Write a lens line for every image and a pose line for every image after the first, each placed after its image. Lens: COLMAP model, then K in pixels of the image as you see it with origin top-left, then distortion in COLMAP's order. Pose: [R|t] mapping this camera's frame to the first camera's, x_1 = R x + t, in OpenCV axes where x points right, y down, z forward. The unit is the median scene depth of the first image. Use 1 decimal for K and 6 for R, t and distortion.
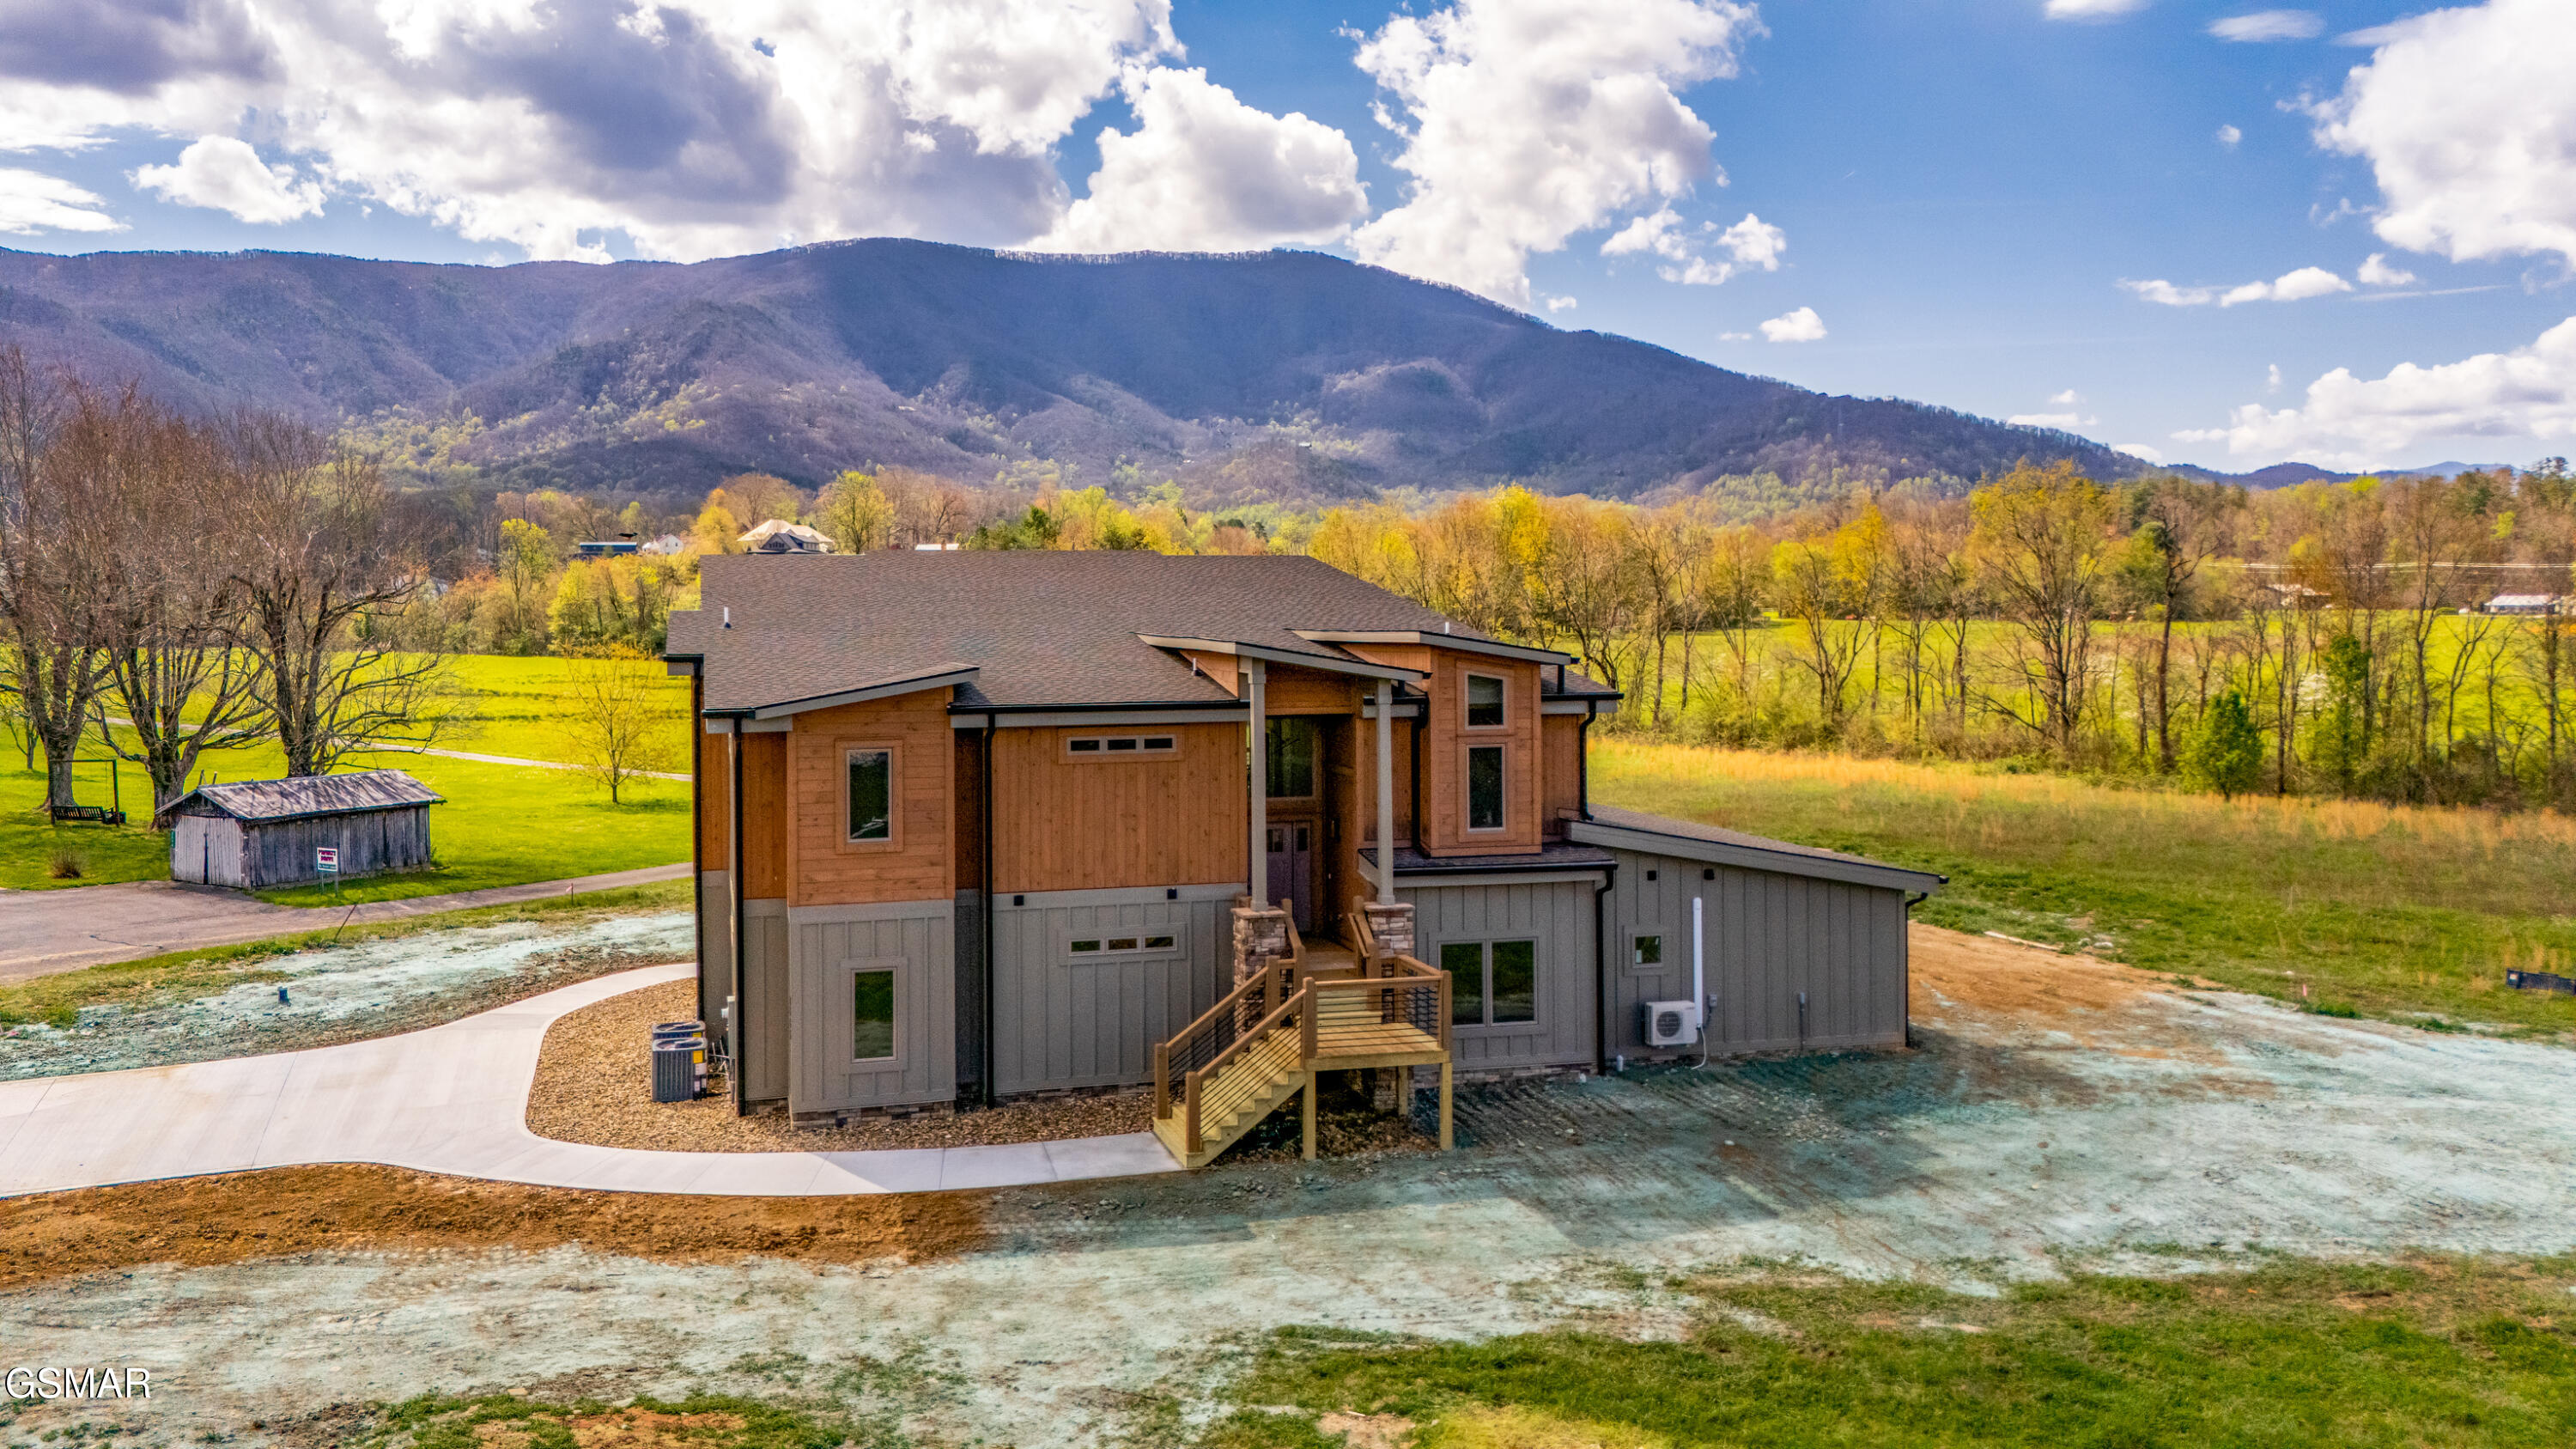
lens RADIAL K [[2414.9, 0, 1294.4], [0, 2414.9, 722.9], [0, 0, 1]] dist [0.121782, -0.200707]
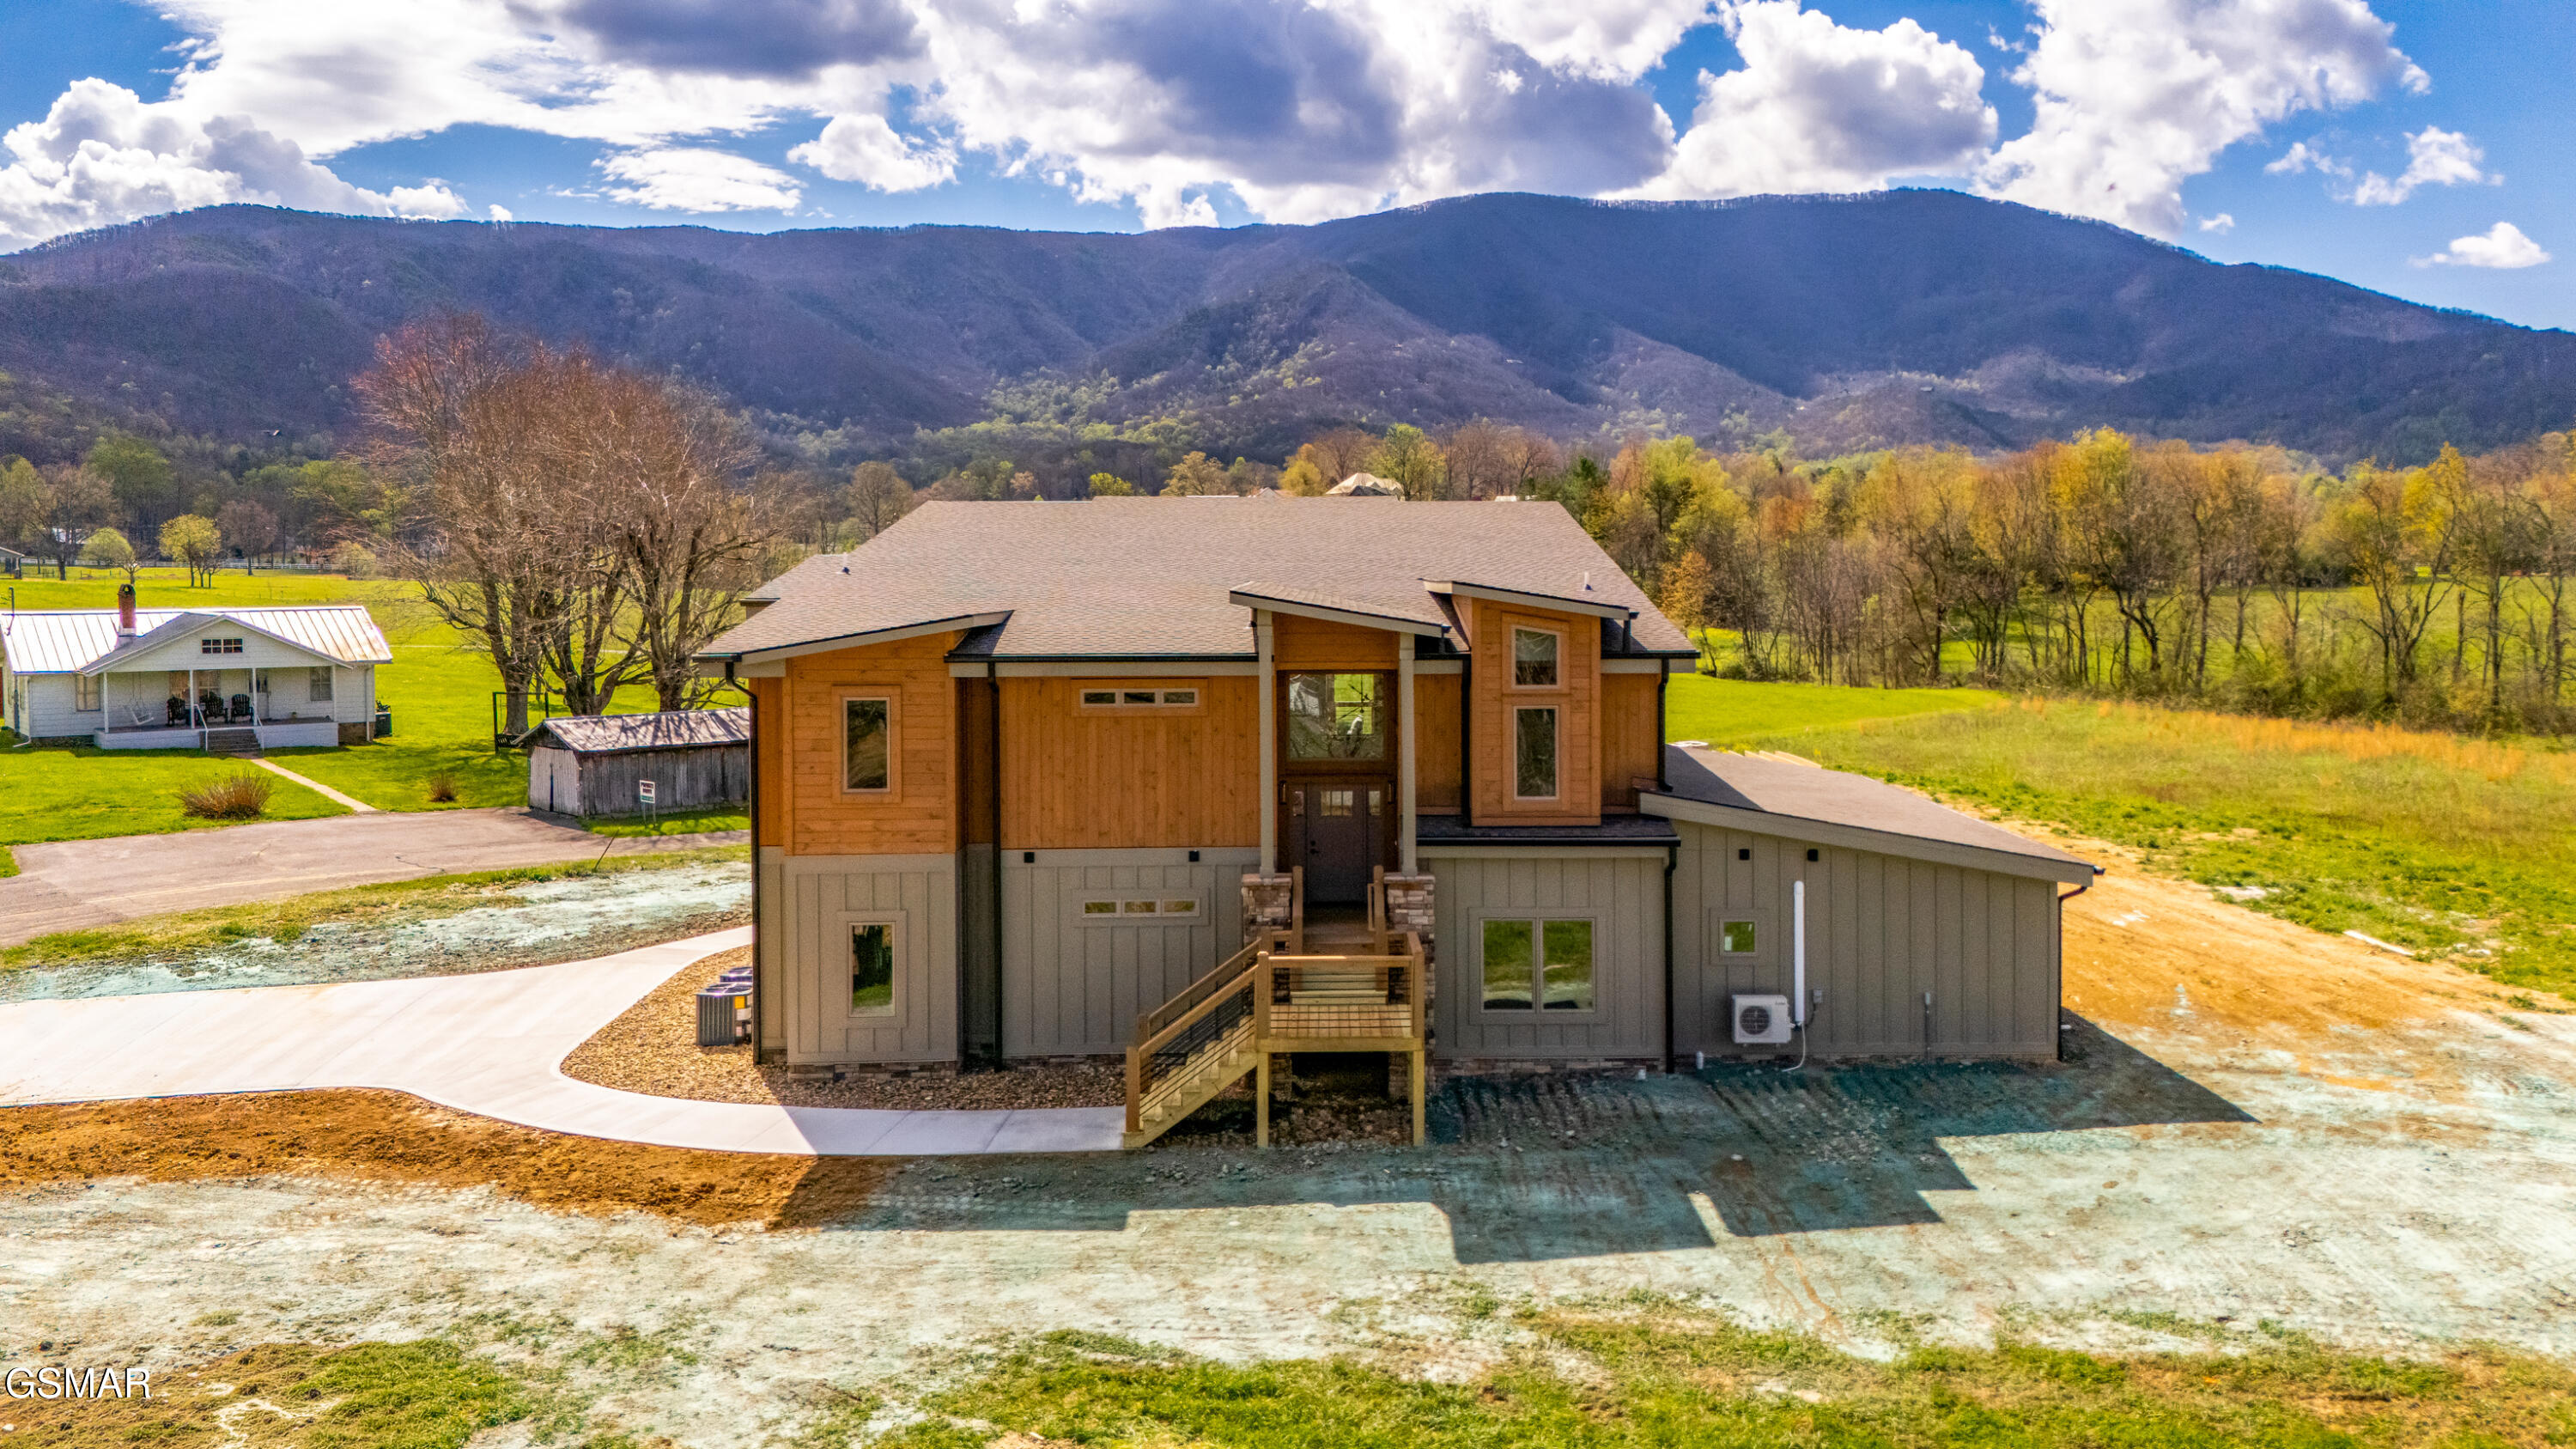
lens RADIAL K [[2414.9, 0, 1294.4], [0, 2414.9, 722.9], [0, 0, 1]] dist [0.121782, -0.200707]
pose [[0.970168, 0.022306, -0.241406, 0.222711], [-0.017457, 0.999601, 0.022206, -0.003337], [0.241805, -0.017330, 0.970170, 0.095241]]
